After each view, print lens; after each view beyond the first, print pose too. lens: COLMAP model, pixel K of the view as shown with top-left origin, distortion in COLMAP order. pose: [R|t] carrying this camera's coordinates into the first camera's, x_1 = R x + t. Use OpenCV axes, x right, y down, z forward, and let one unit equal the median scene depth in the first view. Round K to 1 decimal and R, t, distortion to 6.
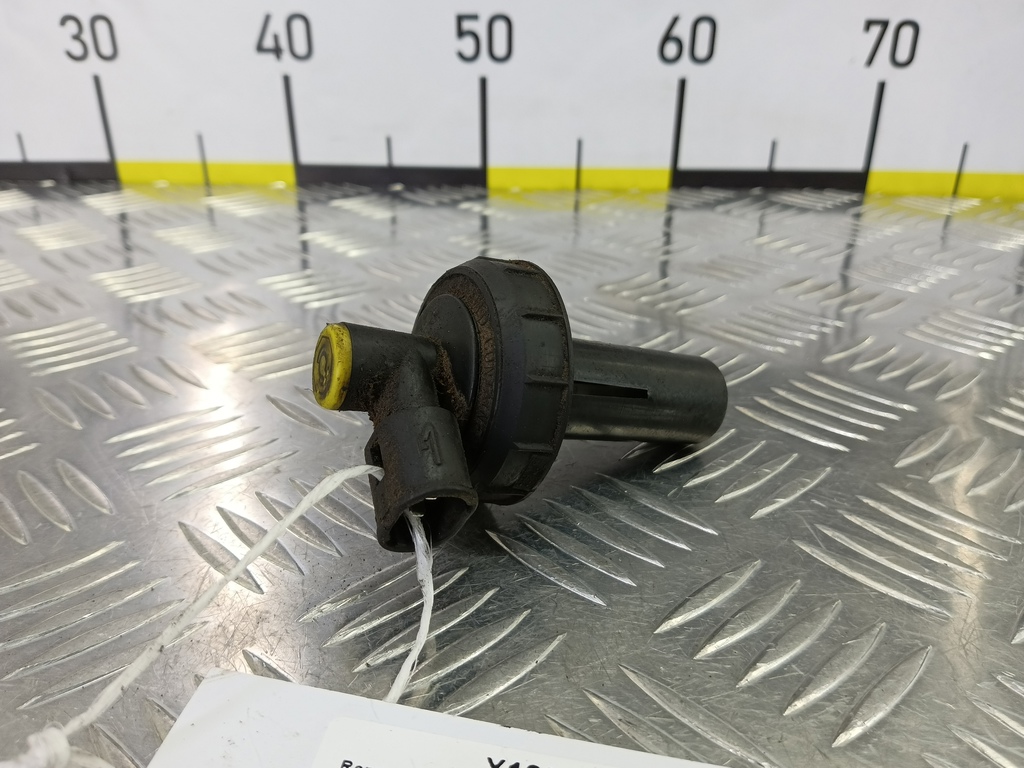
lens RADIAL K [[814.6, 0, 512.0], [0, 814.6, 384.0], [0, 0, 1]] dist [0.069364, -0.190985]
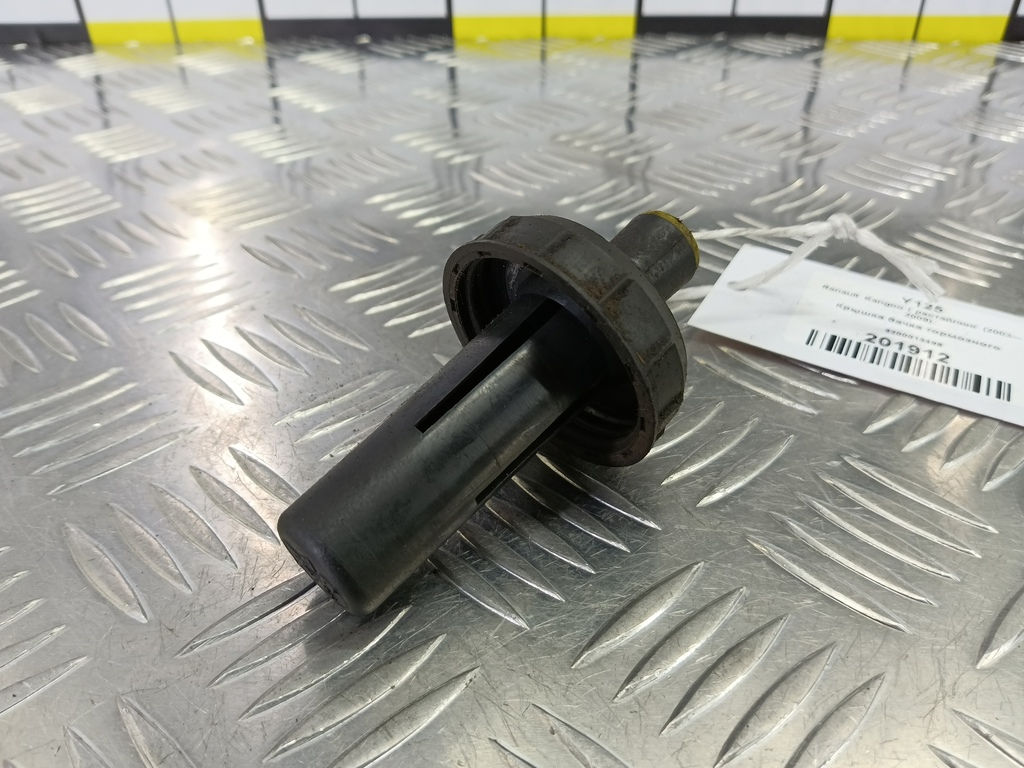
lens RADIAL K [[814.6, 0, 512.0], [0, 814.6, 384.0], [0, 0, 1]] dist [0.069364, -0.190985]
pose [[0.999797, -0.020148, 0.000716, 0.050259], [0.019742, 0.985639, 0.167708, 0.017719], [-0.004085, -0.167660, 0.985836, -0.100928]]
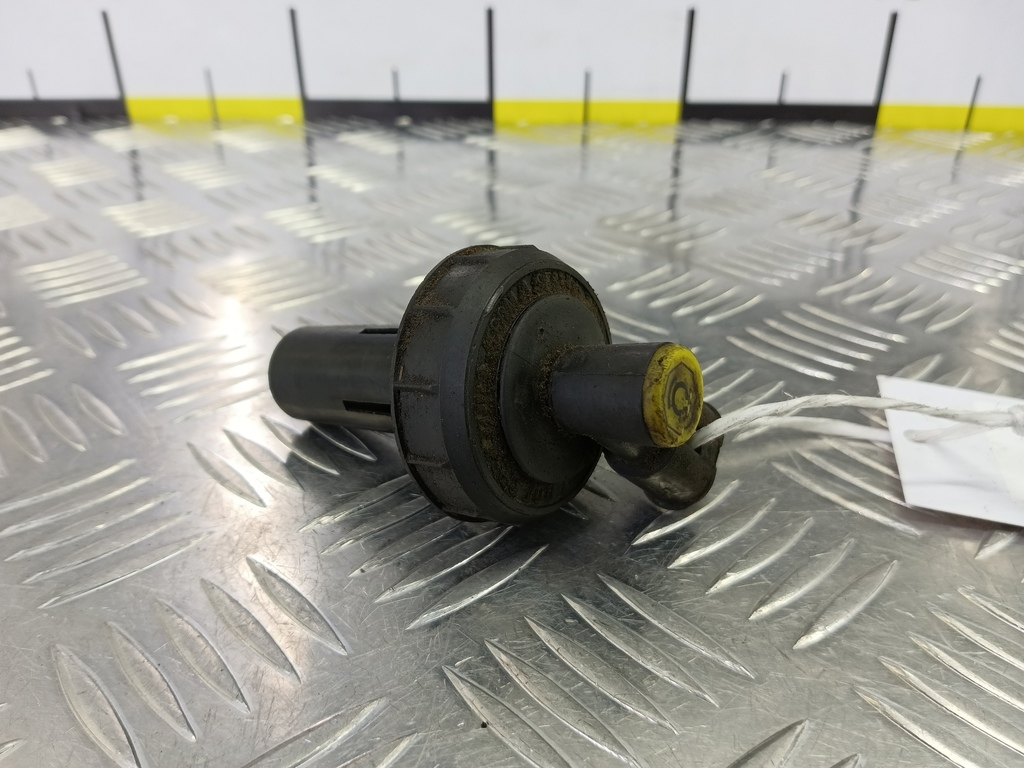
lens RADIAL K [[814.6, 0, 512.0], [0, 814.6, 384.0], [0, 0, 1]] dist [0.069364, -0.190985]
pose [[0.999757, 0.003360, -0.021798, 0.021771], [-0.001801, 0.997462, 0.071173, 0.011058], [0.021982, -0.071116, 0.997226, -0.024293]]
